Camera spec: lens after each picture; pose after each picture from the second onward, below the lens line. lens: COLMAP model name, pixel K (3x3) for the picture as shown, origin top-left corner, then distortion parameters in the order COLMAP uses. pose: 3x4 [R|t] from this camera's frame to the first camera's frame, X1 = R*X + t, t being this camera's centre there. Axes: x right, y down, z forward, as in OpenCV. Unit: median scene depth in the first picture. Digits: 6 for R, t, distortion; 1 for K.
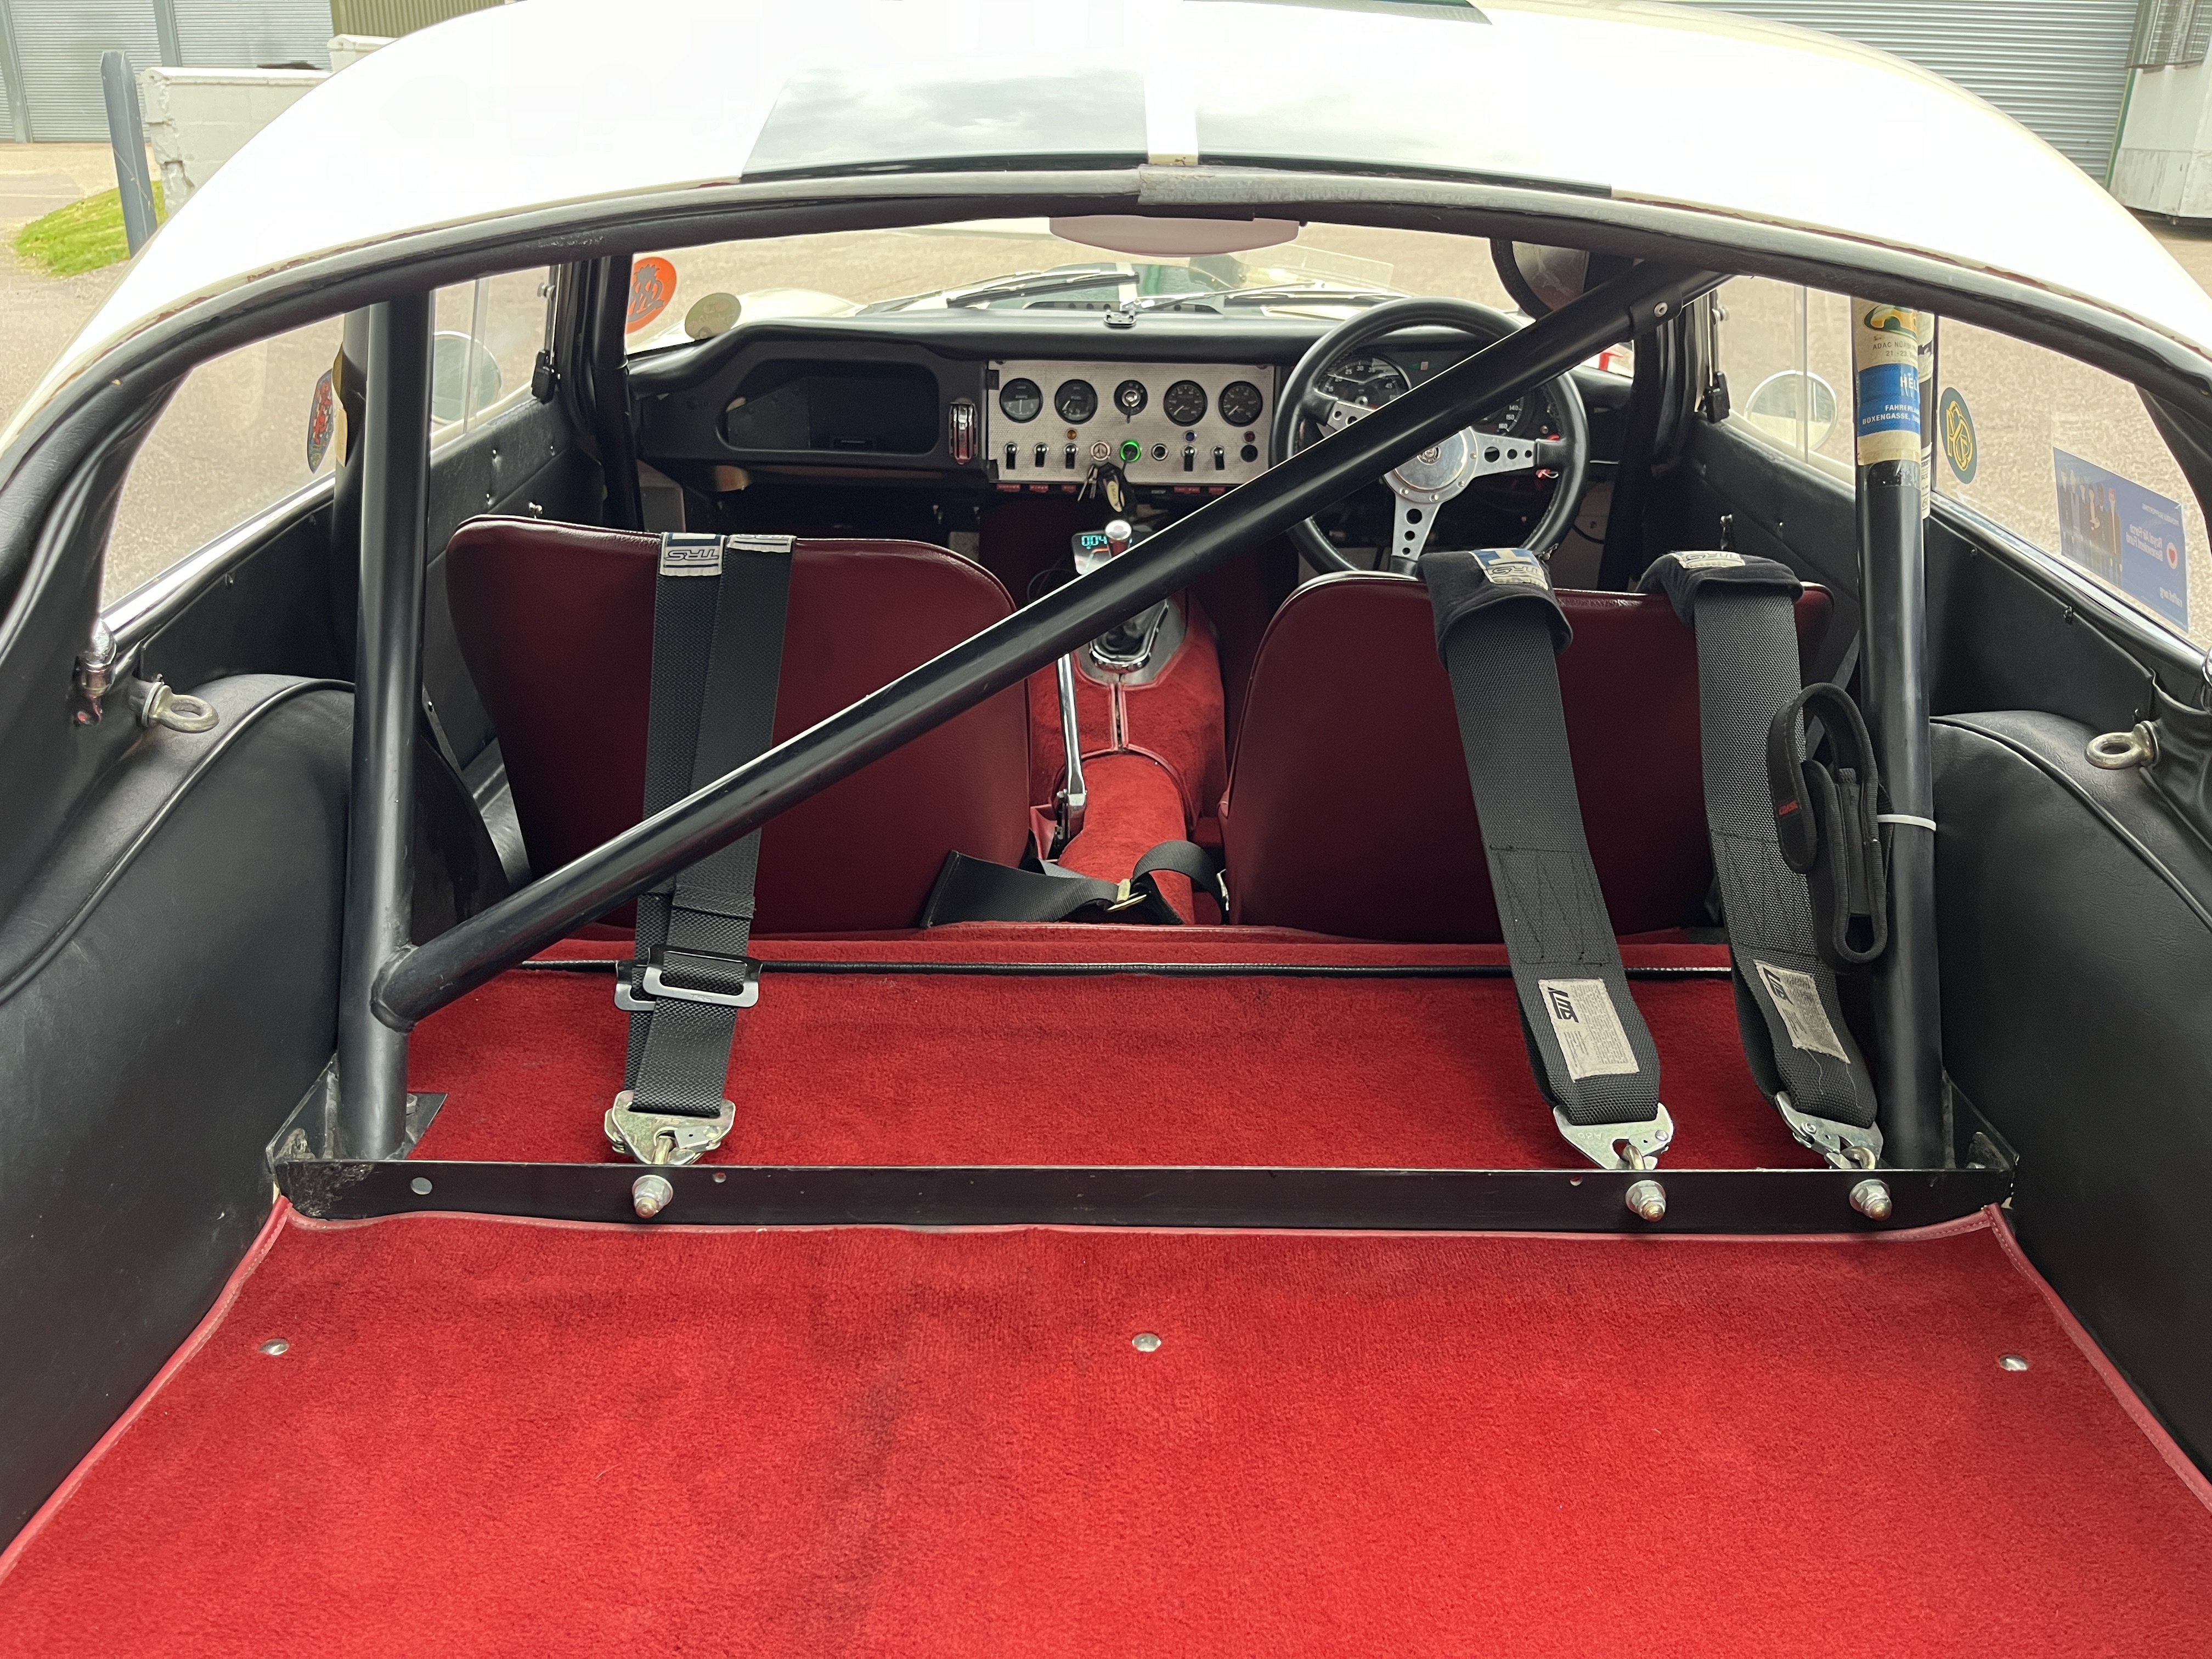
lens RADIAL K [[1631.4, 0, 1106.0], [0, 1631.4, 829.5], [0, 0, 1]] dist [0.060735, -0.089739]
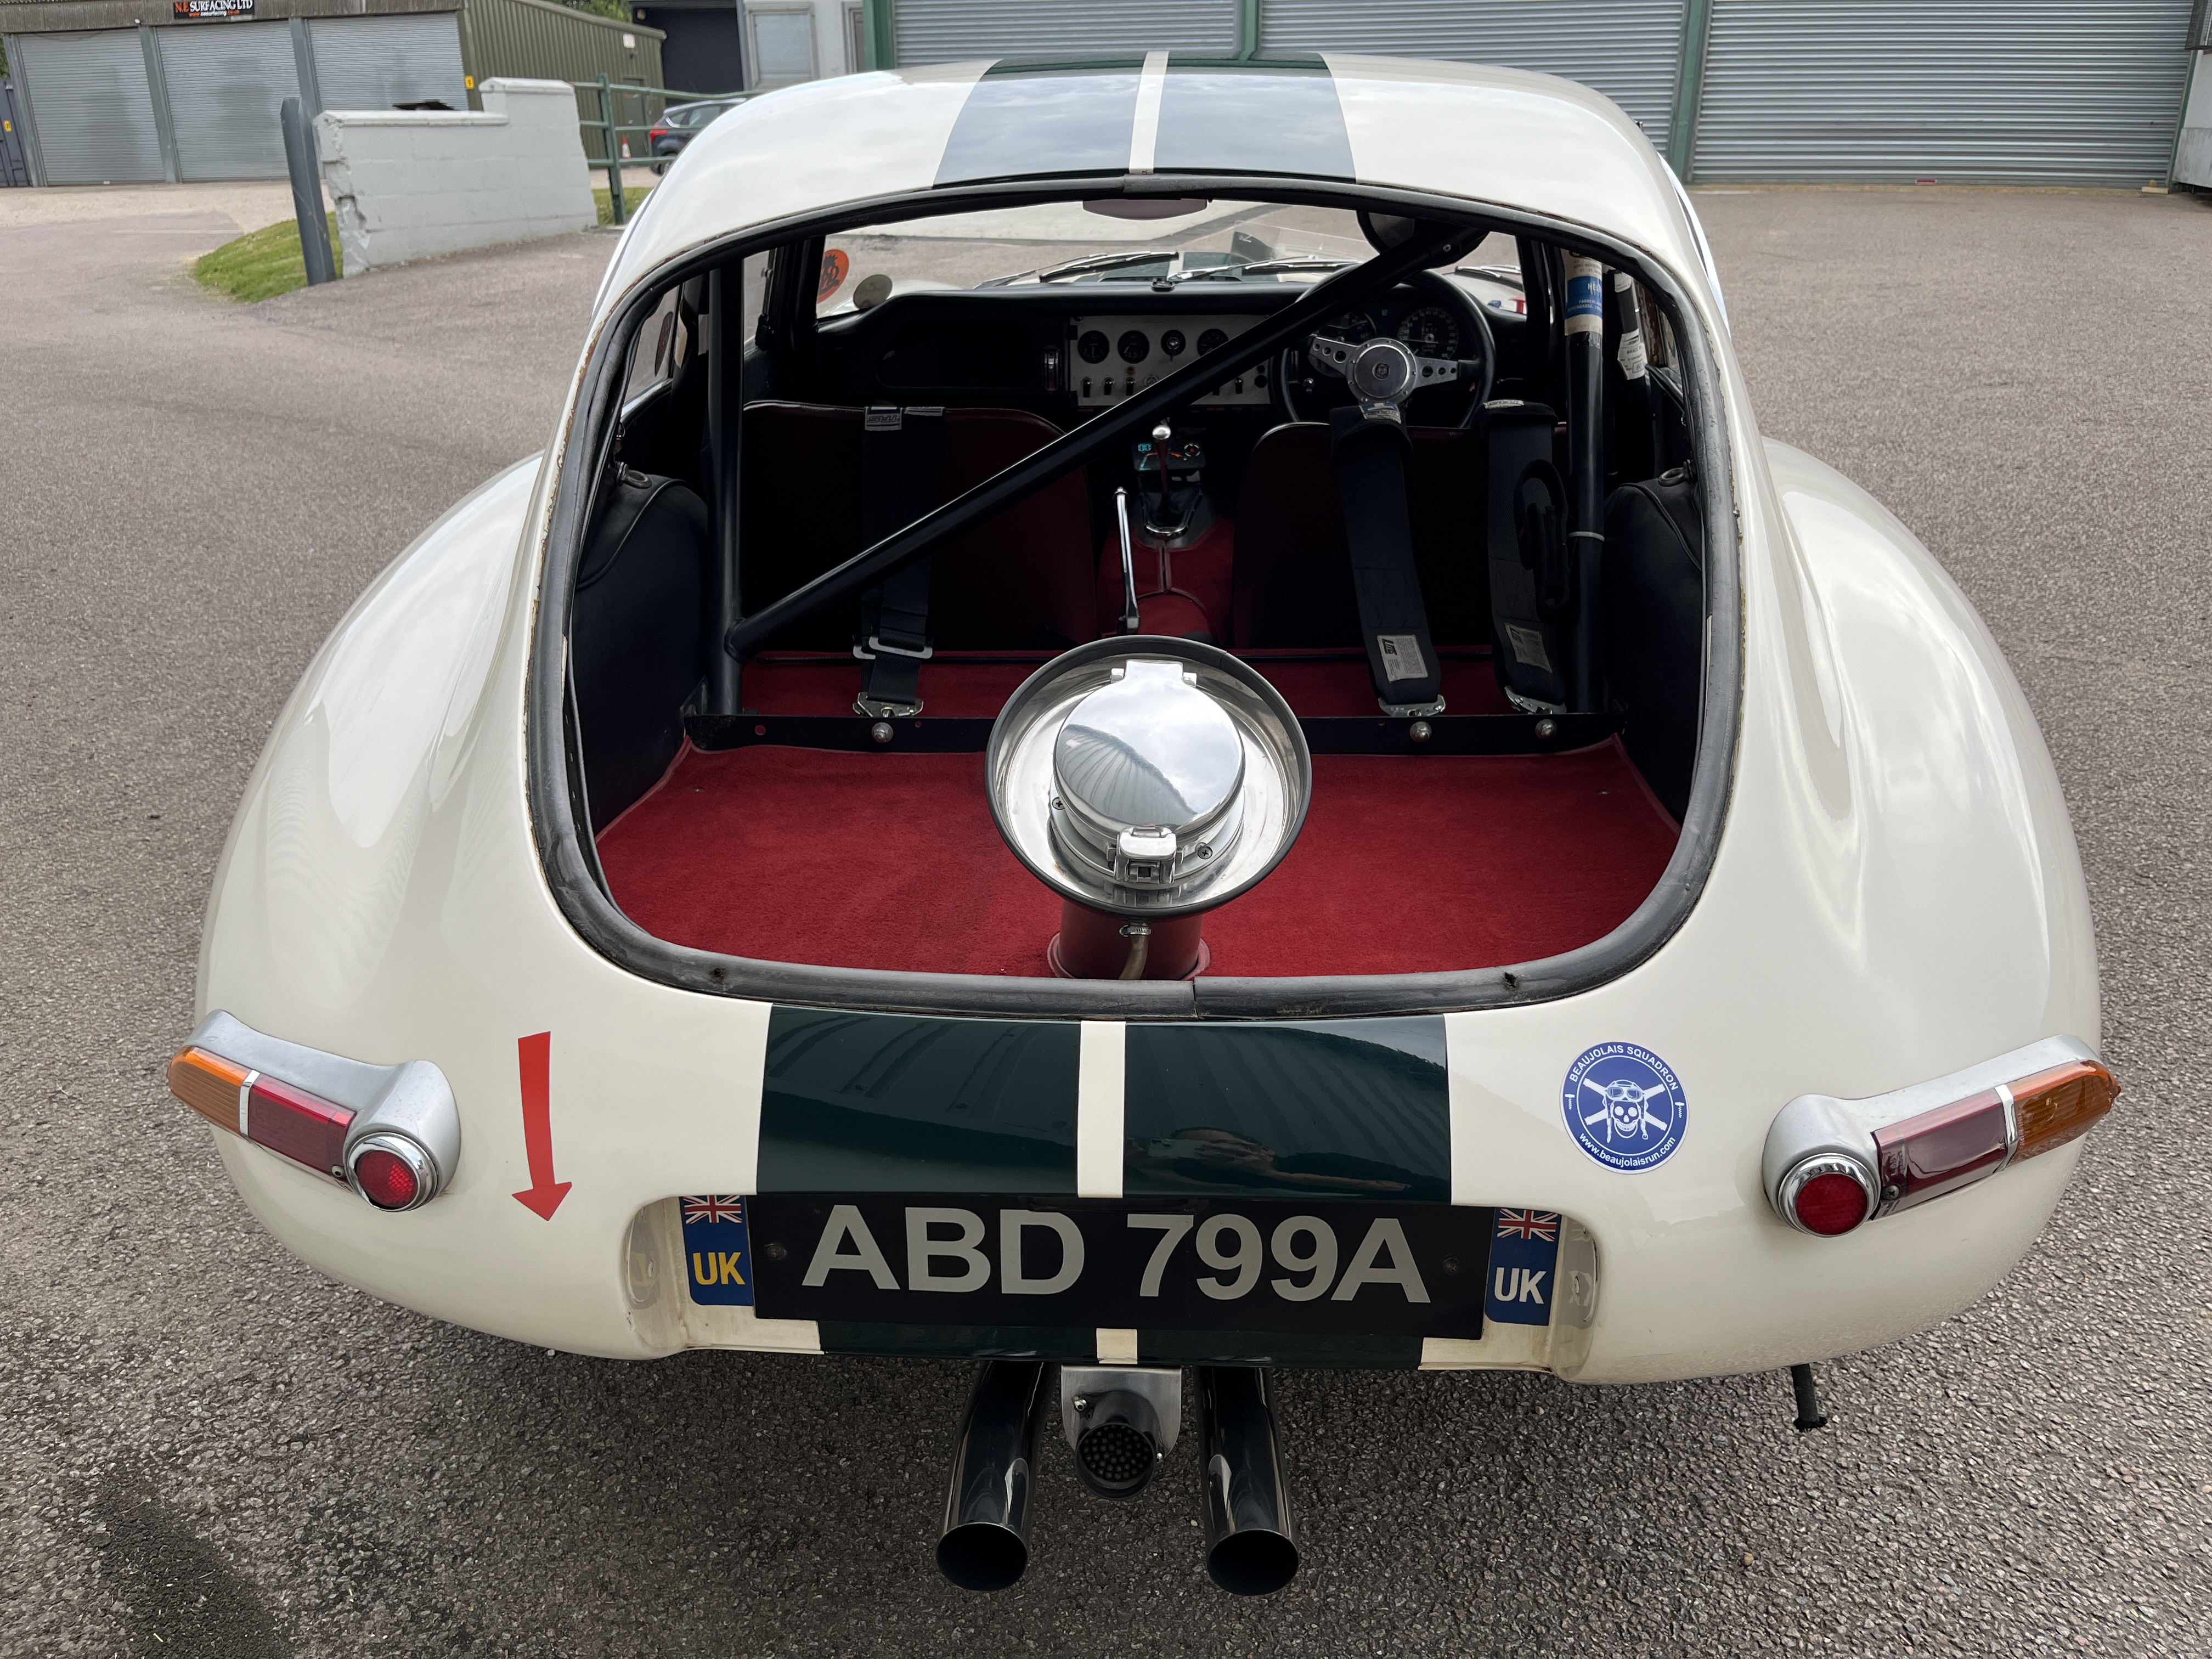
lens RADIAL K [[1674.8, 0, 1129.7], [0, 1674.8, 820.8], [0, 0, 1]] dist [0.073736, -0.108416]
pose [[0.998608, -0.012067, -0.051345, 0.050281], [0.011048, 0.999737, -0.020084, 0.178765], [0.051574, 0.019488, 0.998479, -0.437623]]
